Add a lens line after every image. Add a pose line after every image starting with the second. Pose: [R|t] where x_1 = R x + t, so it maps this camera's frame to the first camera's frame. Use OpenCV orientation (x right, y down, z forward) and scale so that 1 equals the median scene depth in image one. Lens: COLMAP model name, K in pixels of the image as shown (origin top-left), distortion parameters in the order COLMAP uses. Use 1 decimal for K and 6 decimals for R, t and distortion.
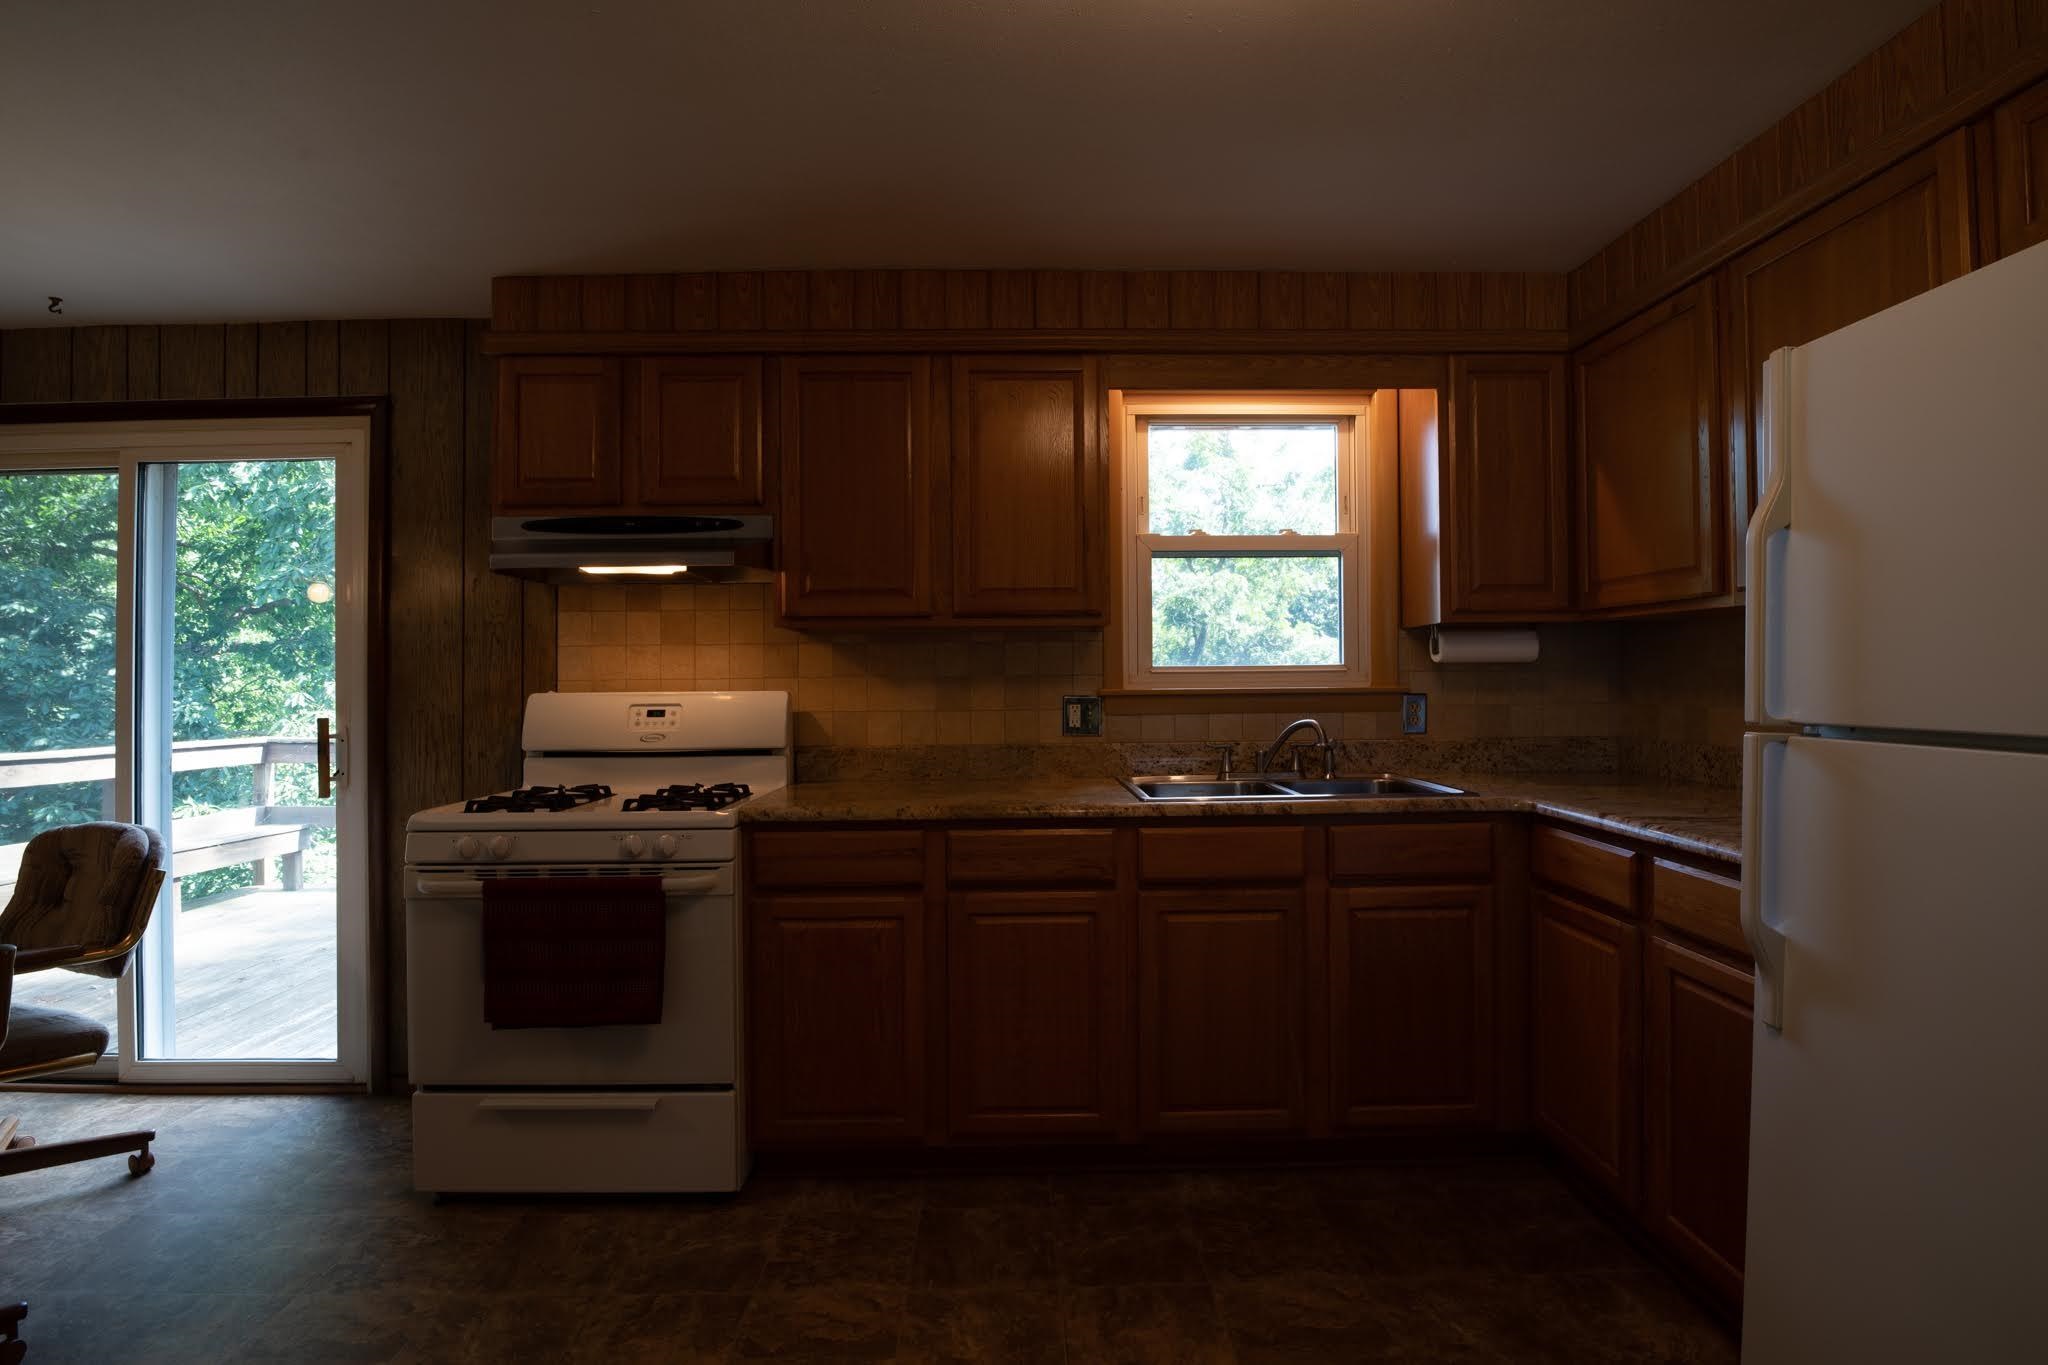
lens RADIAL K [[1001.2, 0, 1026.8], [0, 1001.2, 677.7], [0, 0, 1]] dist [-0.024067, -0.004450]
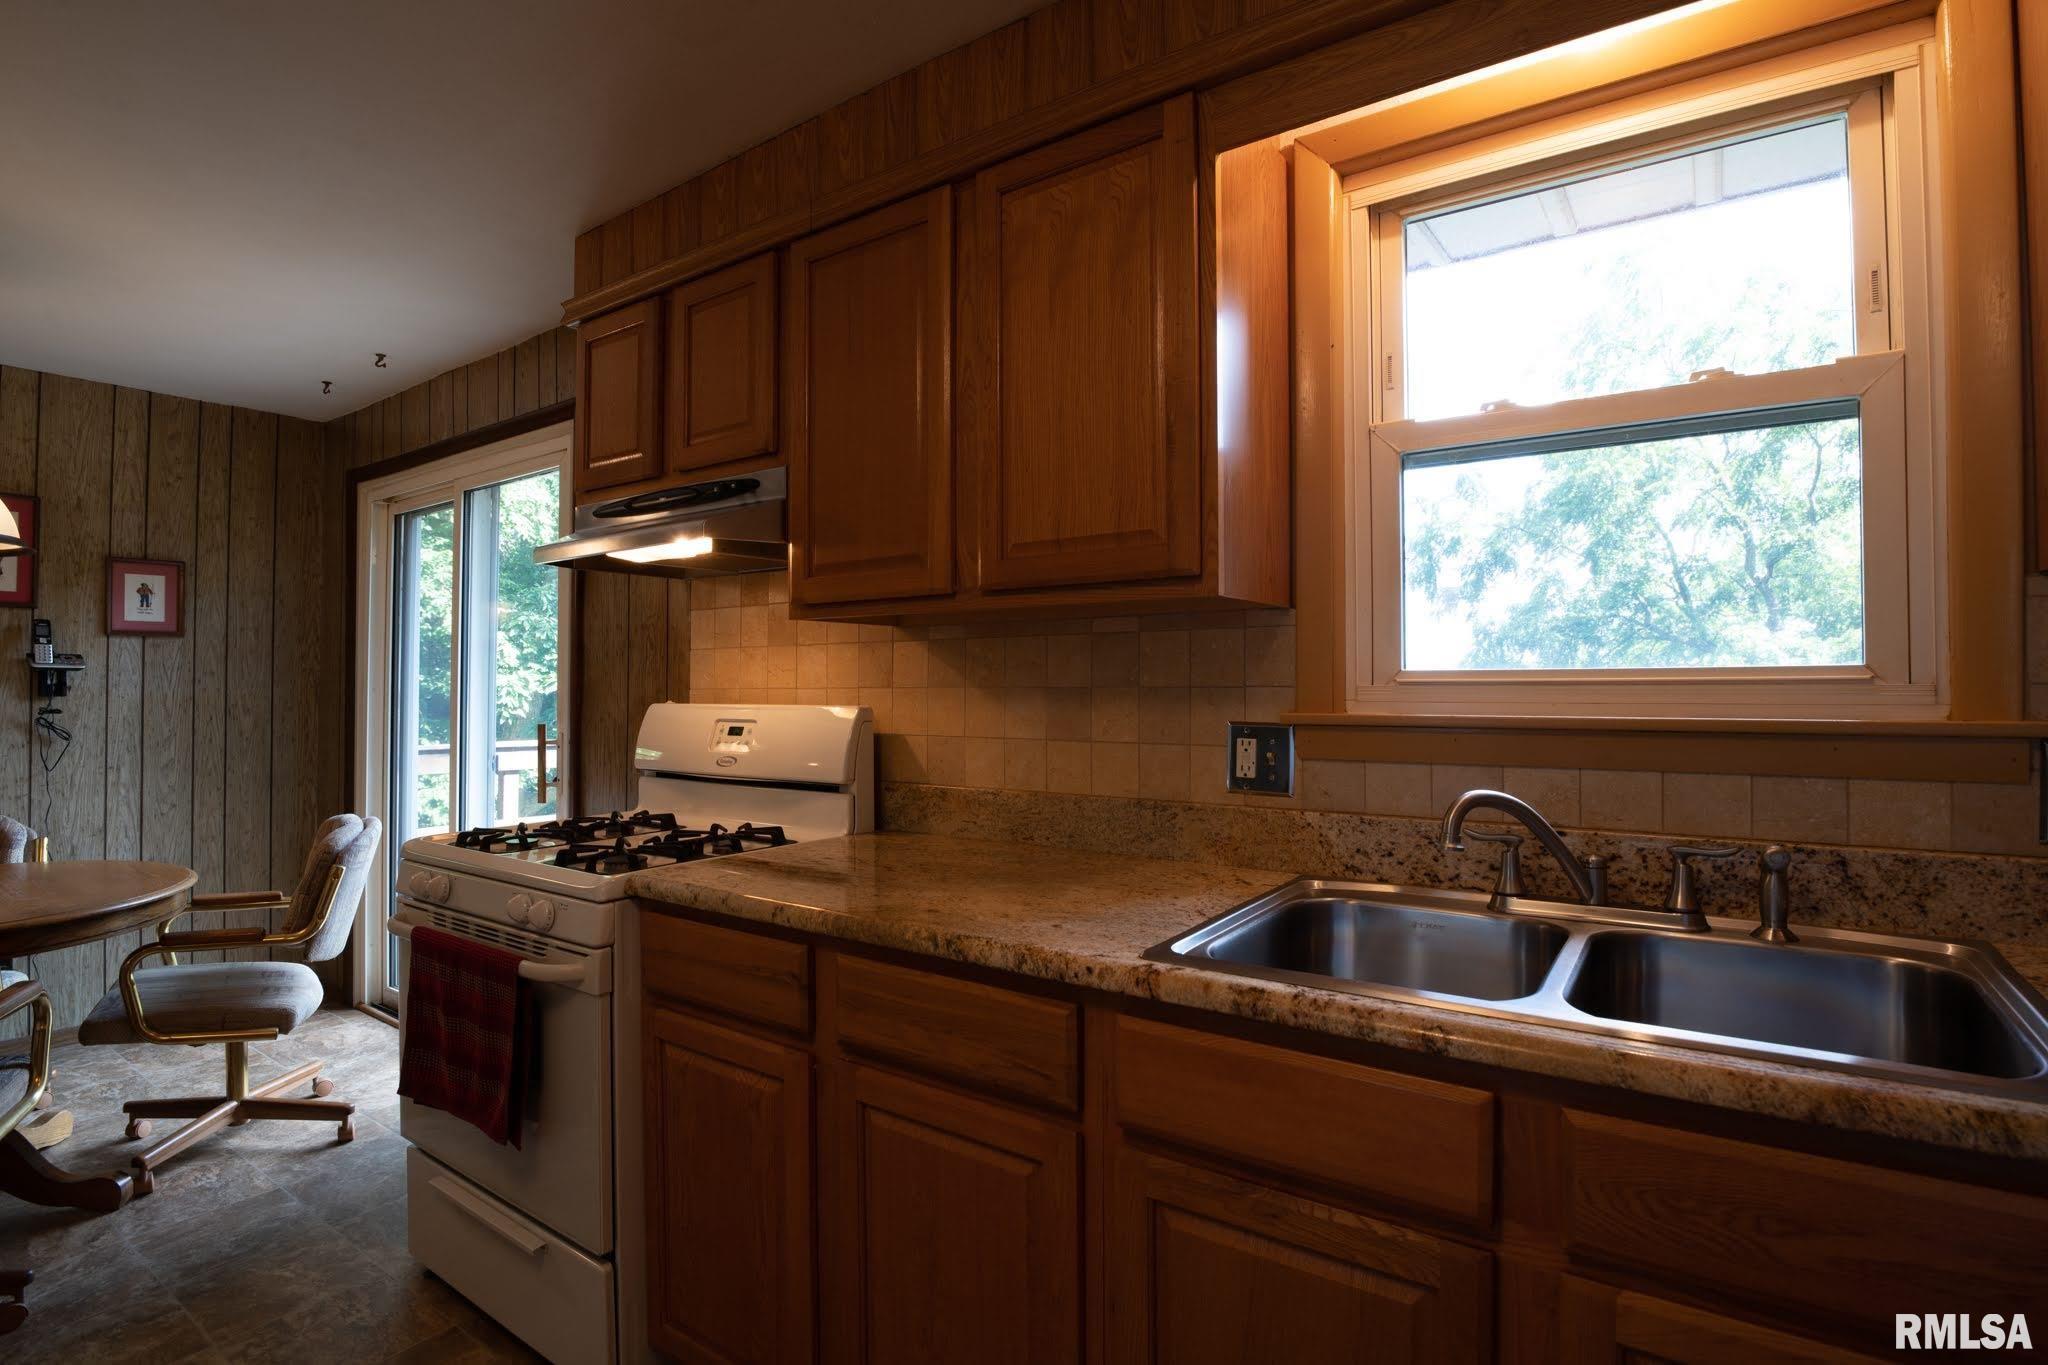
lens RADIAL K [[1001.2, 0, 1027.1], [0, 1001.2, 679.4], [0, 0, 1]] dist [-0.024067, -0.004450]
pose [[0.804172, 0.003022, -0.594389, 0.320265], [0.001324, 0.999975, 0.006877, -0.012115], [0.594395, -0.006317, 0.804148, 0.519826]]
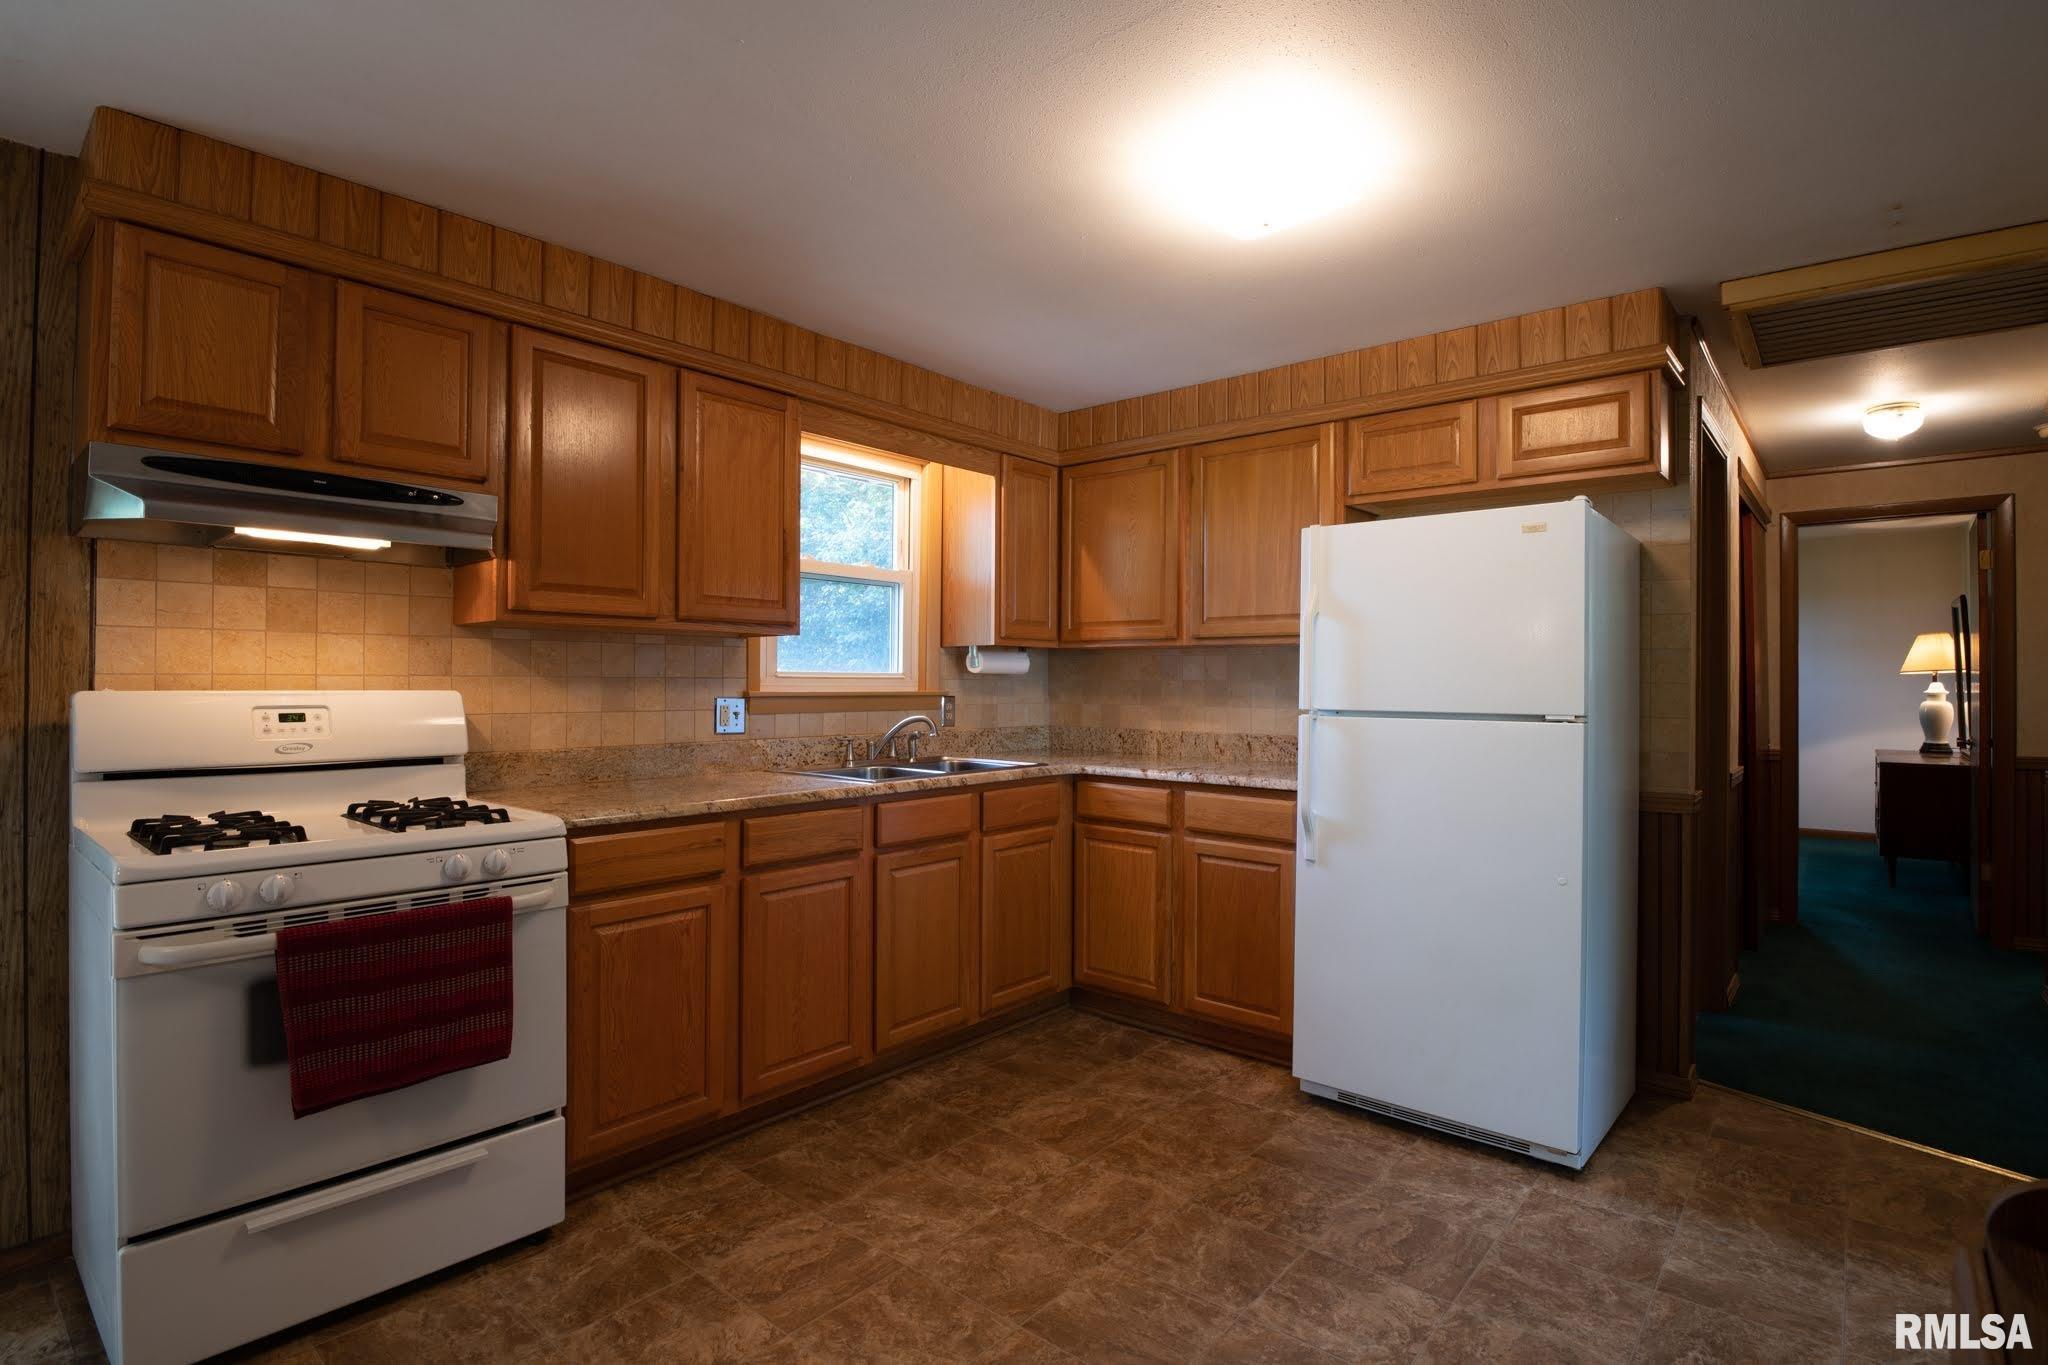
lens RADIAL K [[1001.2, 0, 1026.0], [0, 1001.2, 677.9], [0, 0, 1]] dist [-0.024067, -0.004450]
pose [[0.662029, 0.016645, 0.749293, -0.611392], [-0.013045, 0.999858, -0.010684, 0.005232], [-0.749364, -0.002701, 0.662152, 0.043112]]
